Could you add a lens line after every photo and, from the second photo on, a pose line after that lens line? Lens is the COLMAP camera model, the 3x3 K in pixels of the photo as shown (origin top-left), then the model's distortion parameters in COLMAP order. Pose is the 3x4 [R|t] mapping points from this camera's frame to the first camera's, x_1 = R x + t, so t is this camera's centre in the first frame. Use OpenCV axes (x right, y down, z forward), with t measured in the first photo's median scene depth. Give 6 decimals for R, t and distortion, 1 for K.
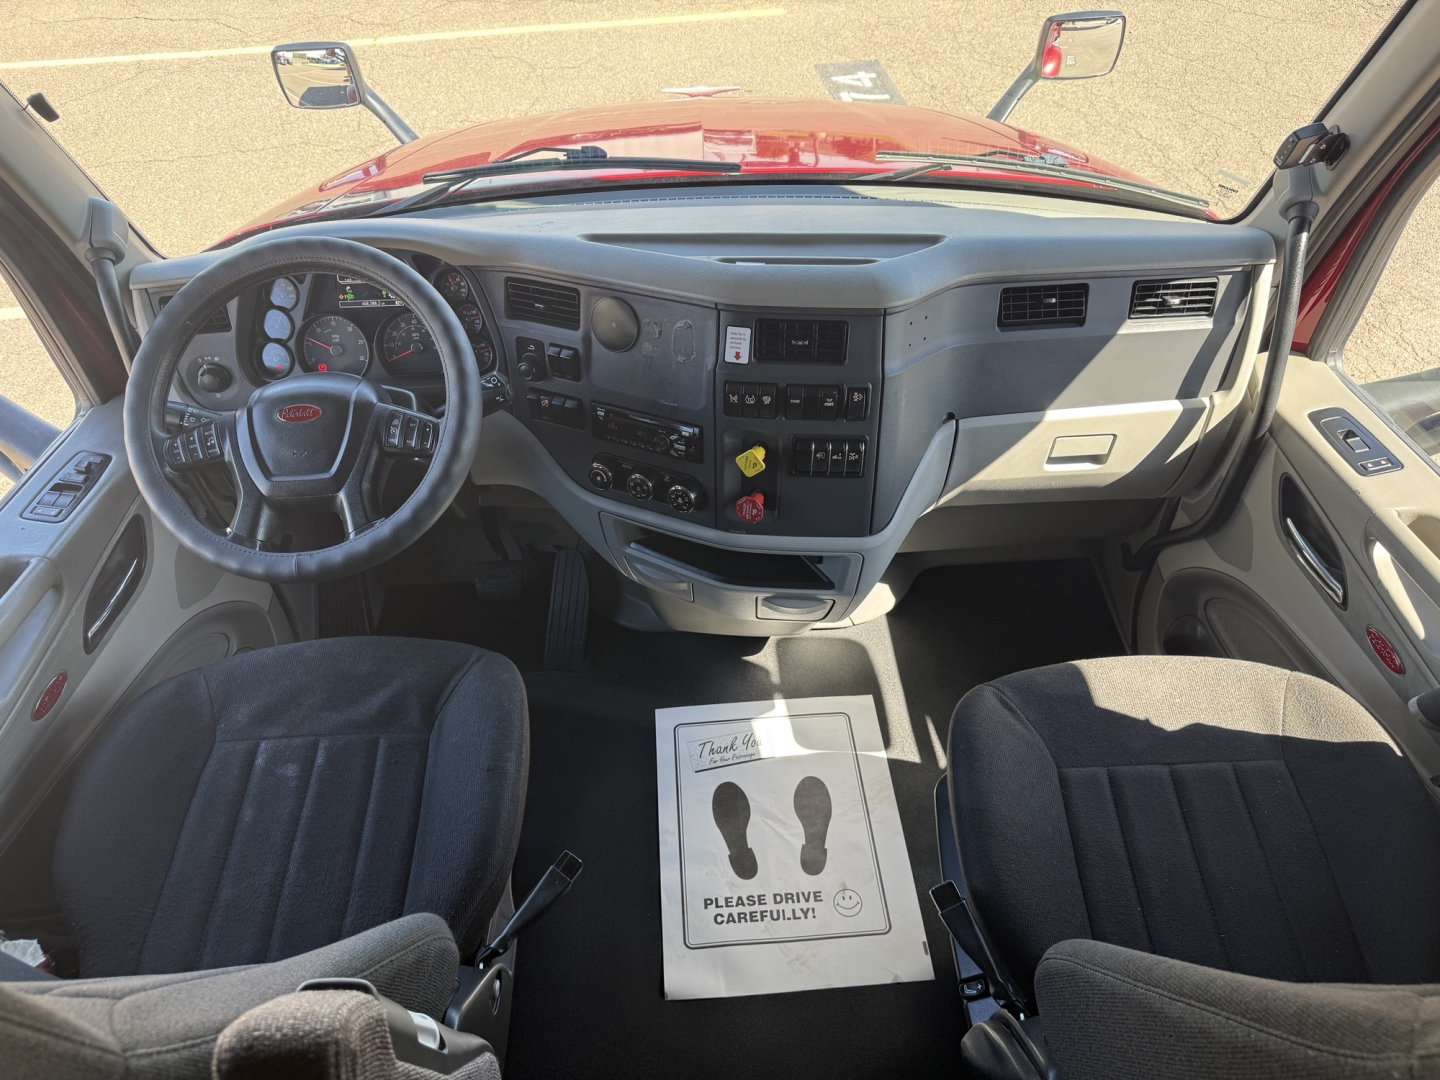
lens RADIAL K [[1017.9, 0, 720.0], [0, 1017.9, 540.0], [0, 0, 1]] dist [0.031600, -0.028793]
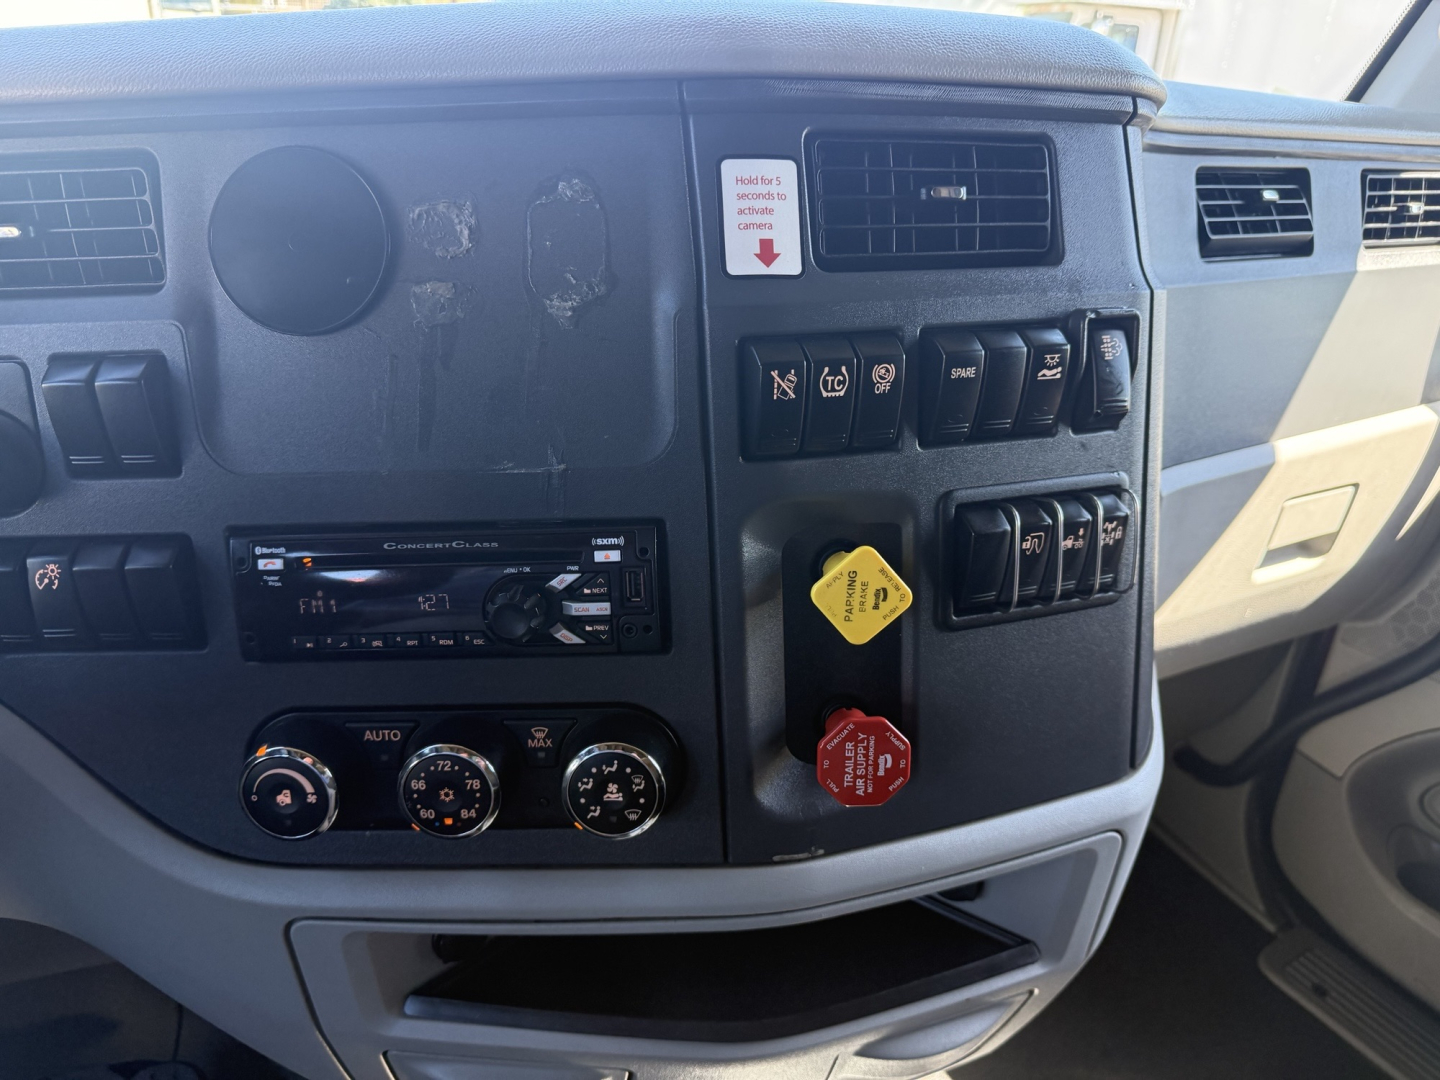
lens RADIAL K [[1017.5, 0, 718.1], [0, 1017.5, 562.4], [0, 0, 1]] dist [0.004102, -0.054188]
pose [[0.896467, -0.130137, 0.423569, -0.129957], [0.259781, 0.928746, -0.264470, -0.015965], [-0.358971, 0.347124, 0.866398, 0.729542]]
